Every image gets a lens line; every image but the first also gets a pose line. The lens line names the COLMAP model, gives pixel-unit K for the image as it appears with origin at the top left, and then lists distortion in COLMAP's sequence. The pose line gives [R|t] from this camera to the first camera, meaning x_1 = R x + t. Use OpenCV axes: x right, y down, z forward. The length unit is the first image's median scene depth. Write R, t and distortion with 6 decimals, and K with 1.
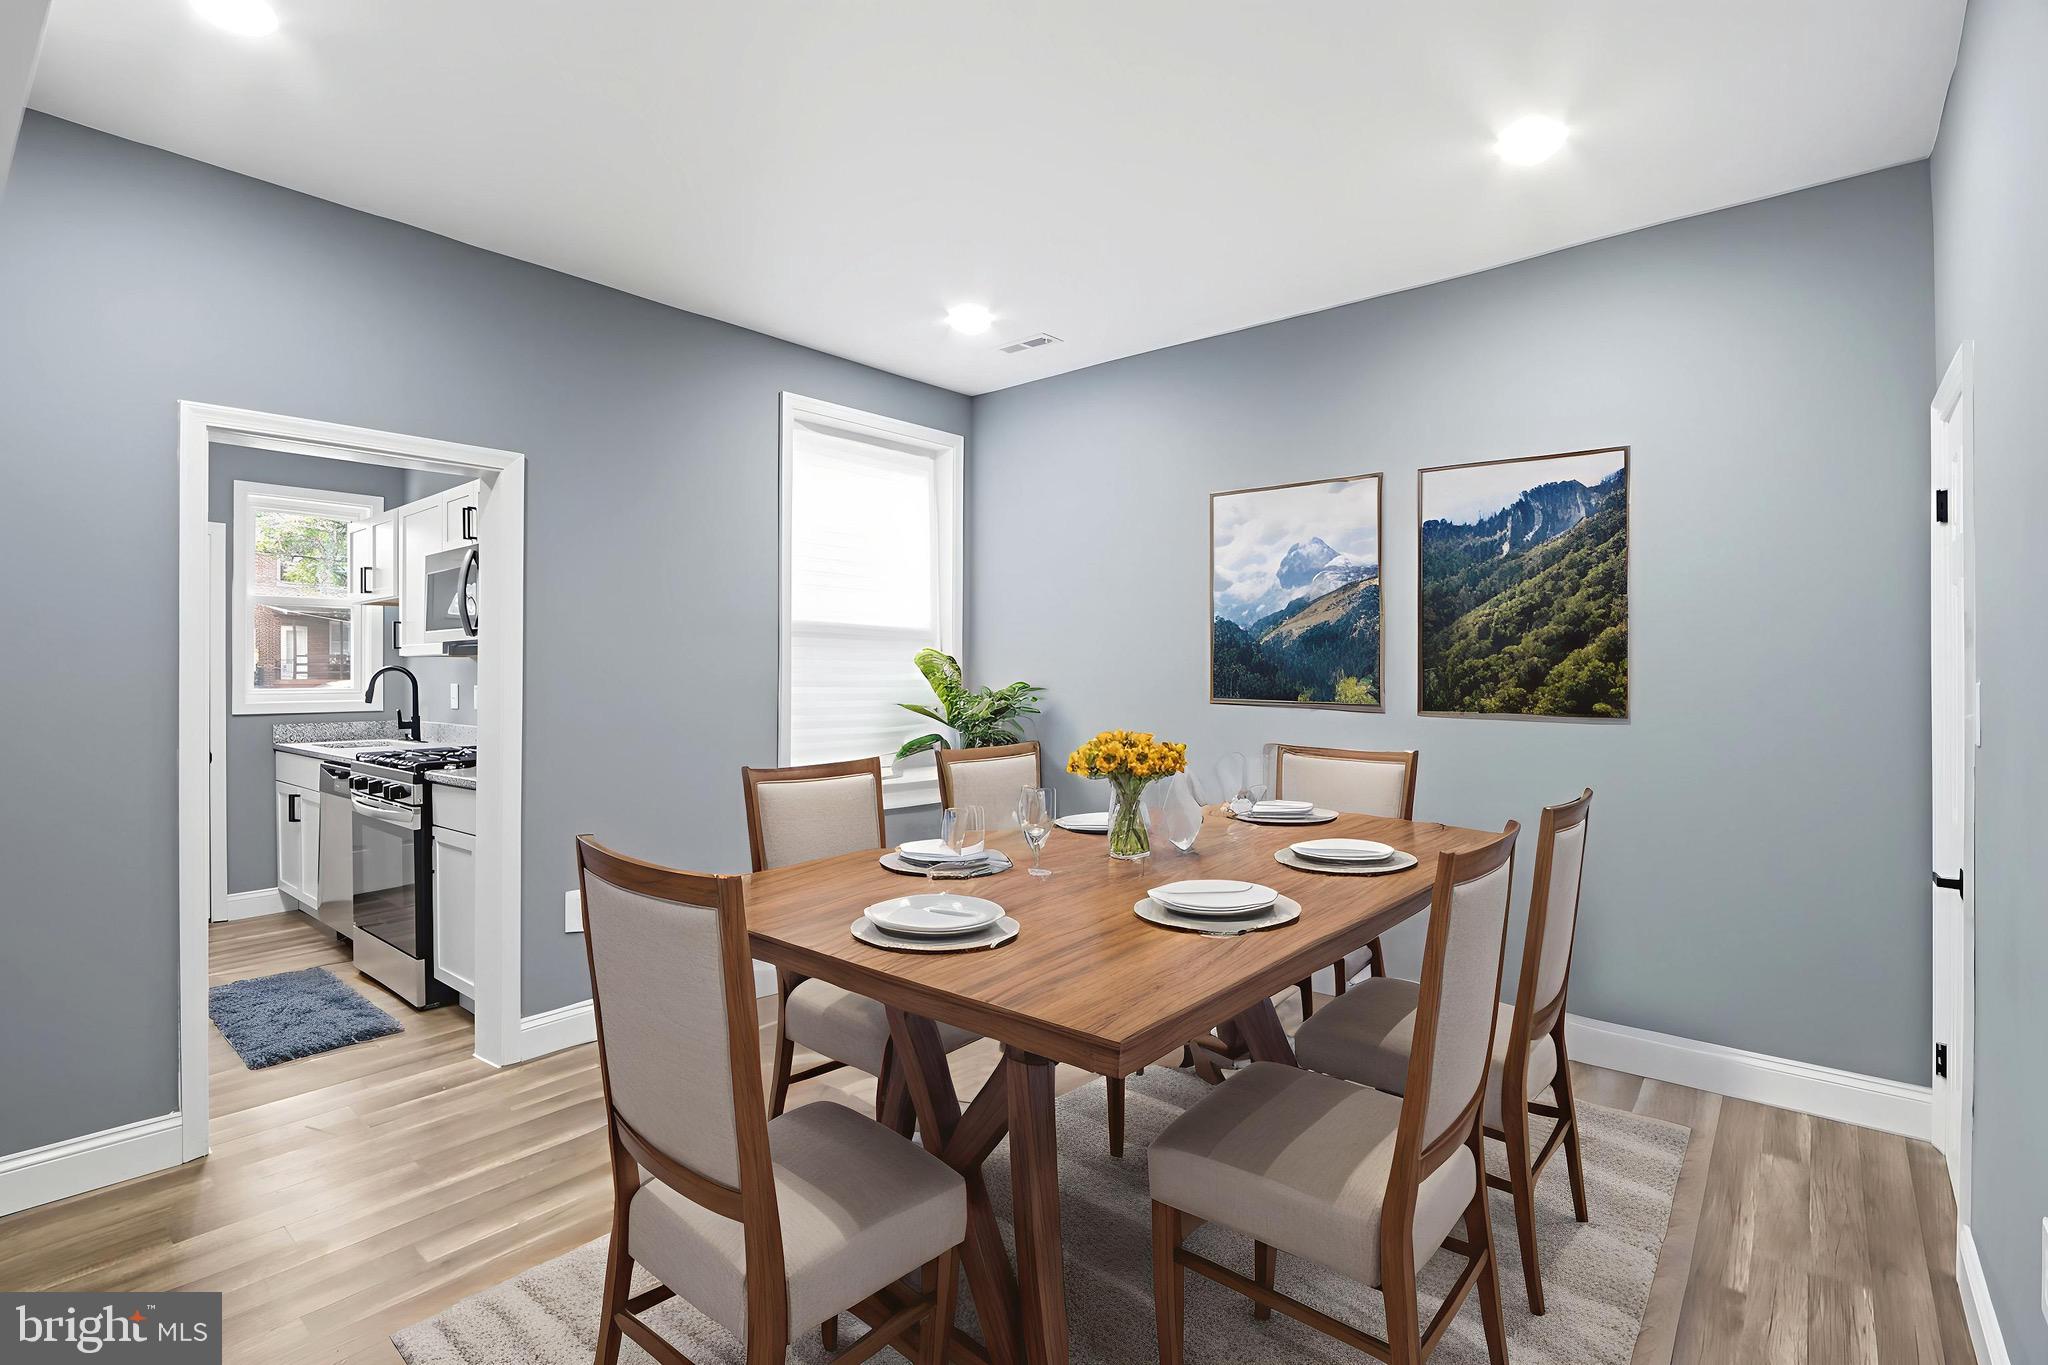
lens RADIAL K [[973.3, 0, 1018.3], [0, 973.3, 672.3], [0, 0, 1]] dist [-0.000709, 0.007615]
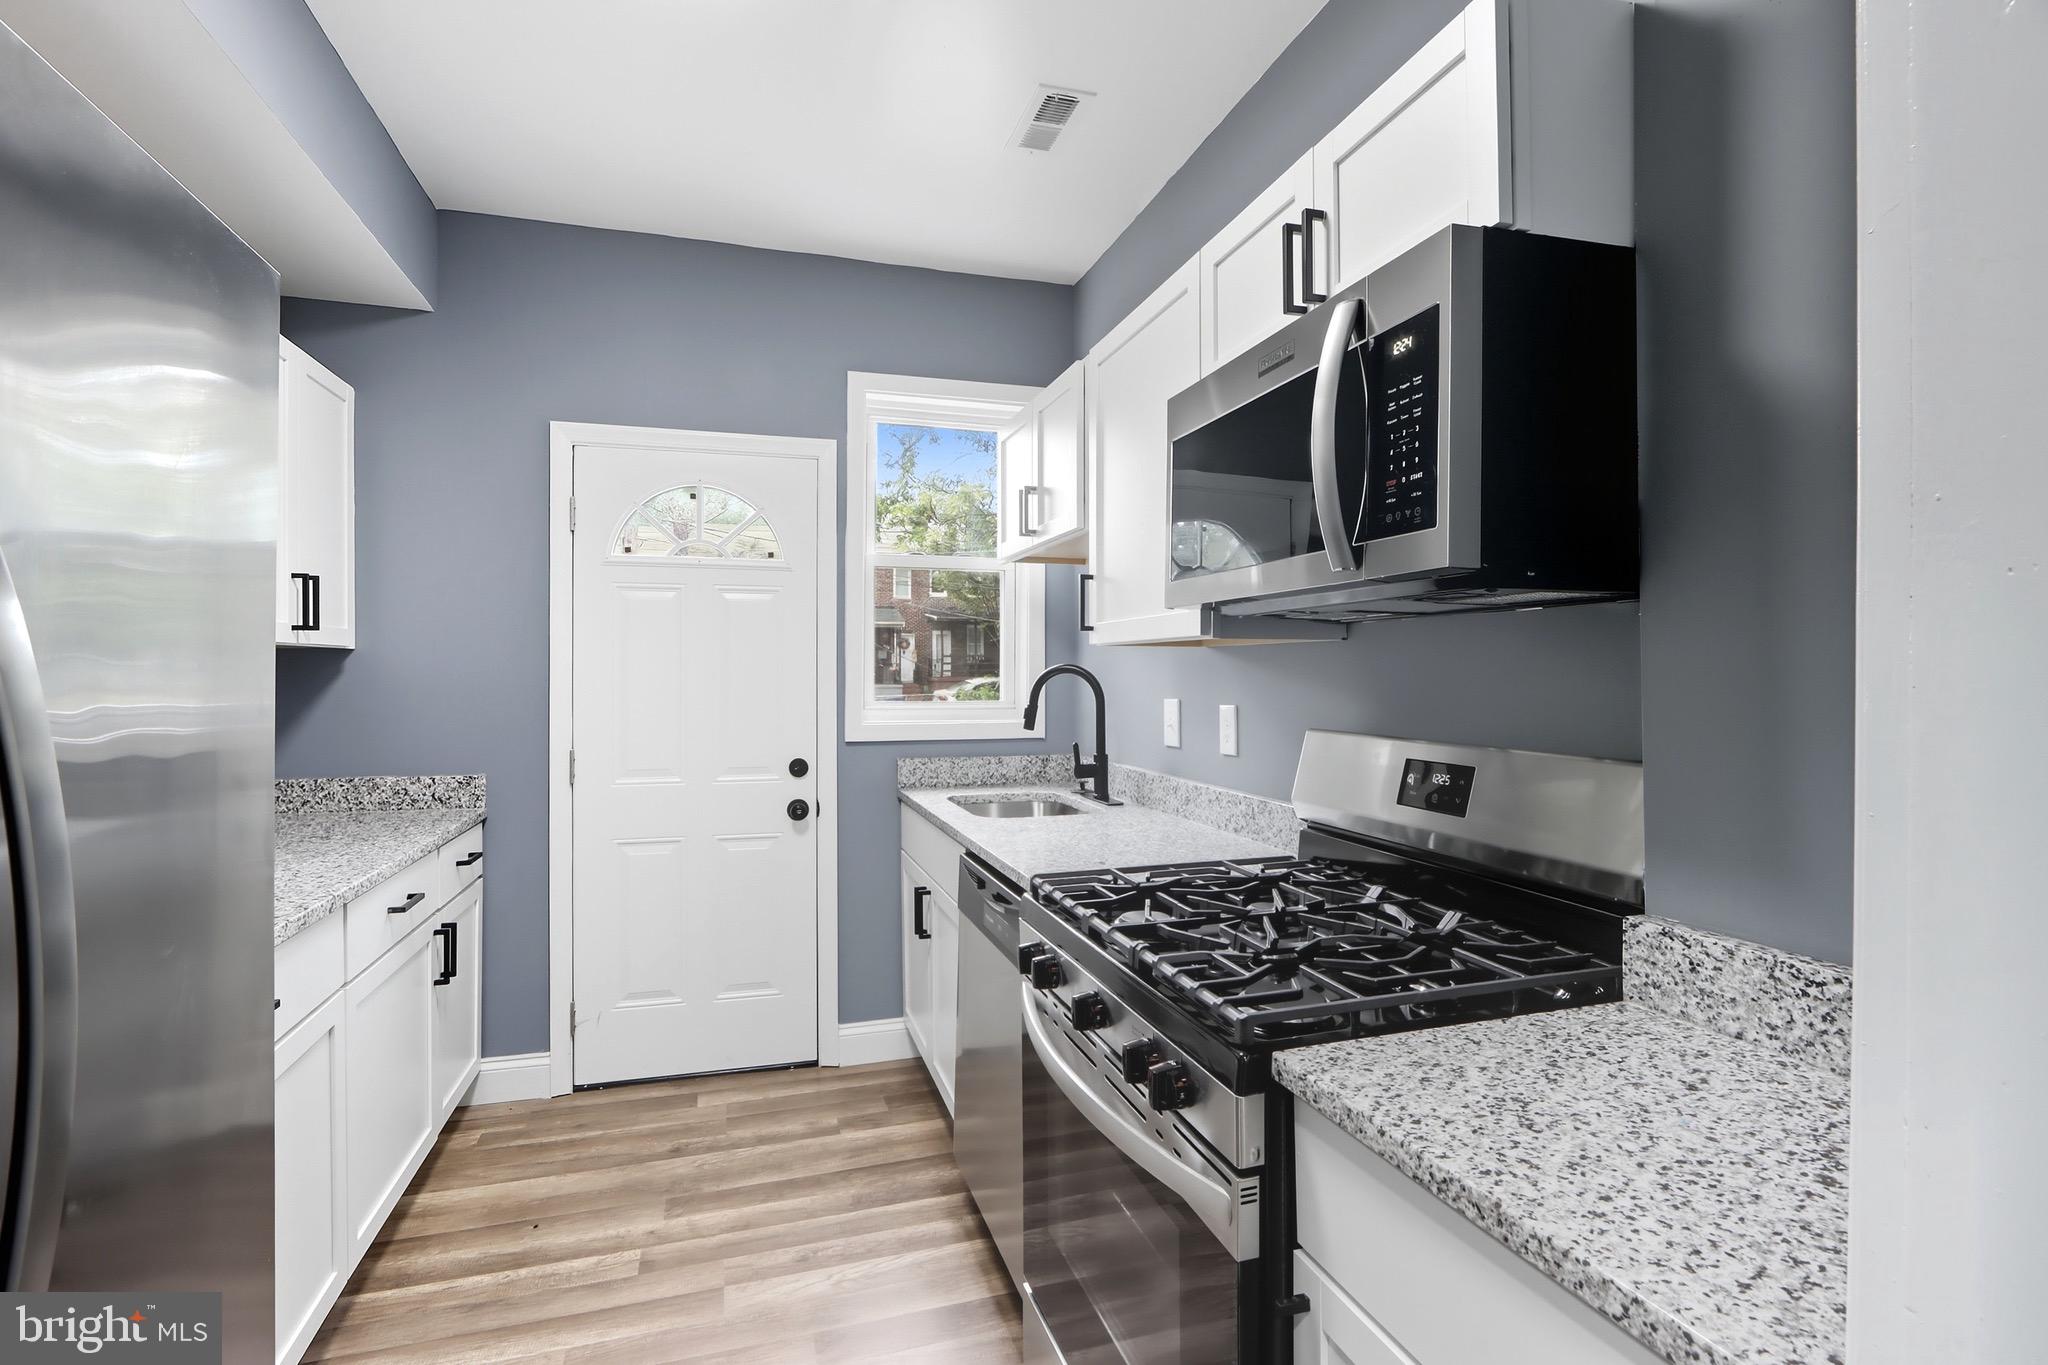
lens RADIAL K [[973.3, 0, 1018.3], [0, 973.3, 672.3], [0, 0, 1]] dist [-0.000709, 0.007615]
pose [[0.846445, 0.005534, -0.532447, -0.366568], [-0.005455, 0.999984, 0.001722, -0.002096], [0.532448, 0.001447, 0.846462, 0.511107]]
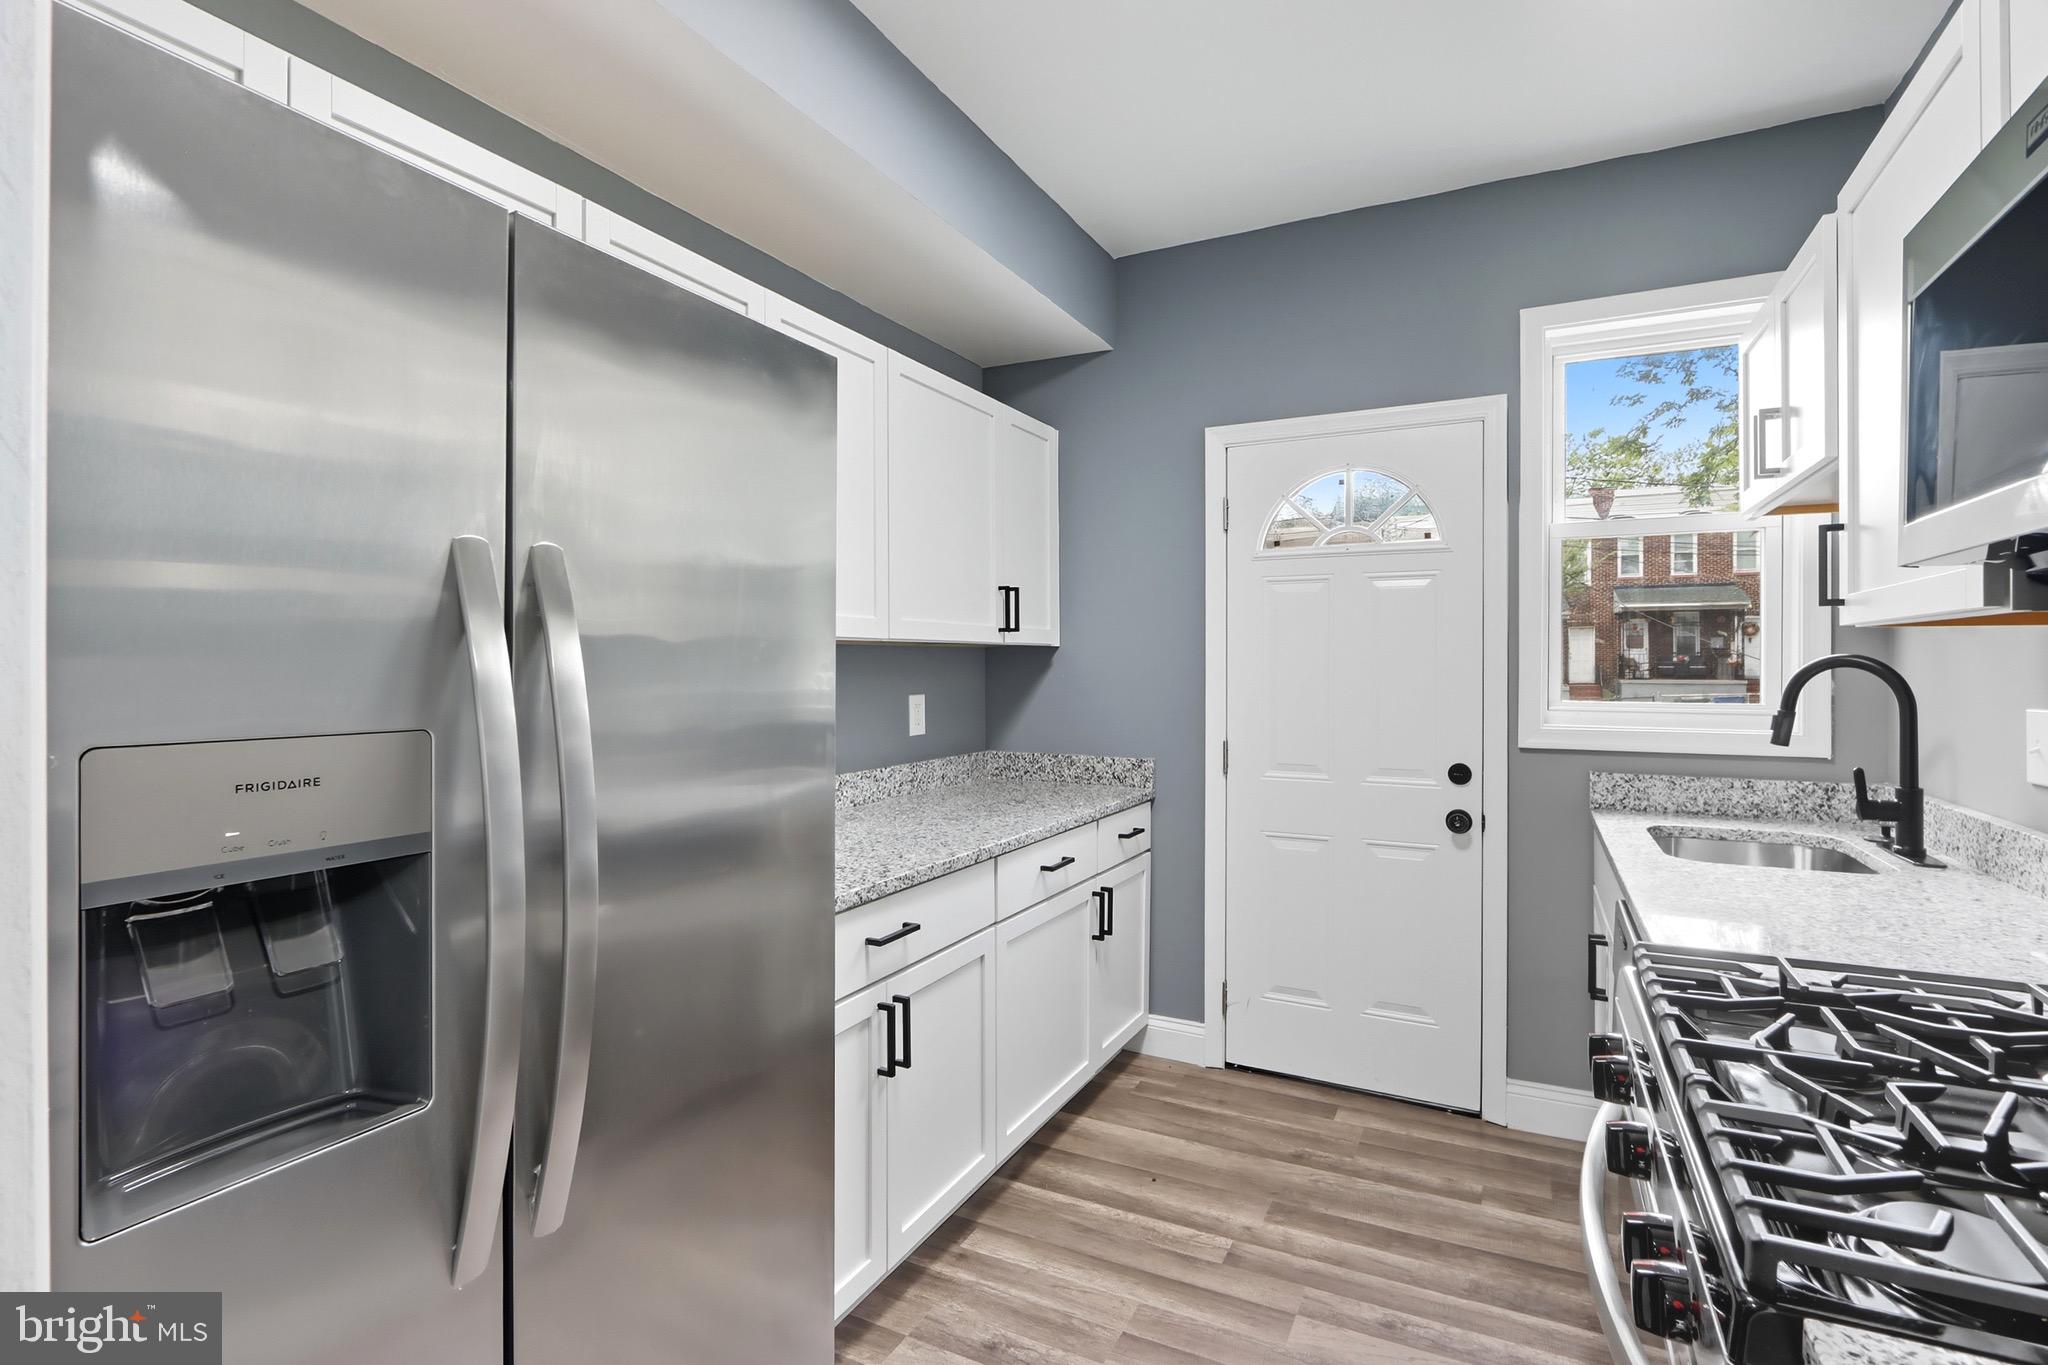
lens RADIAL K [[988.9, 0, 1024.9], [0, 988.9, 667.5], [0, 0, 1]] dist [-0.001580, 0.000725]
pose [[0.238249, 0.007979, -0.971171, -0.336087], [-0.002058, 0.999968, 0.007711, -0.002996], [0.971202, 0.000161, 0.238258, 0.586728]]
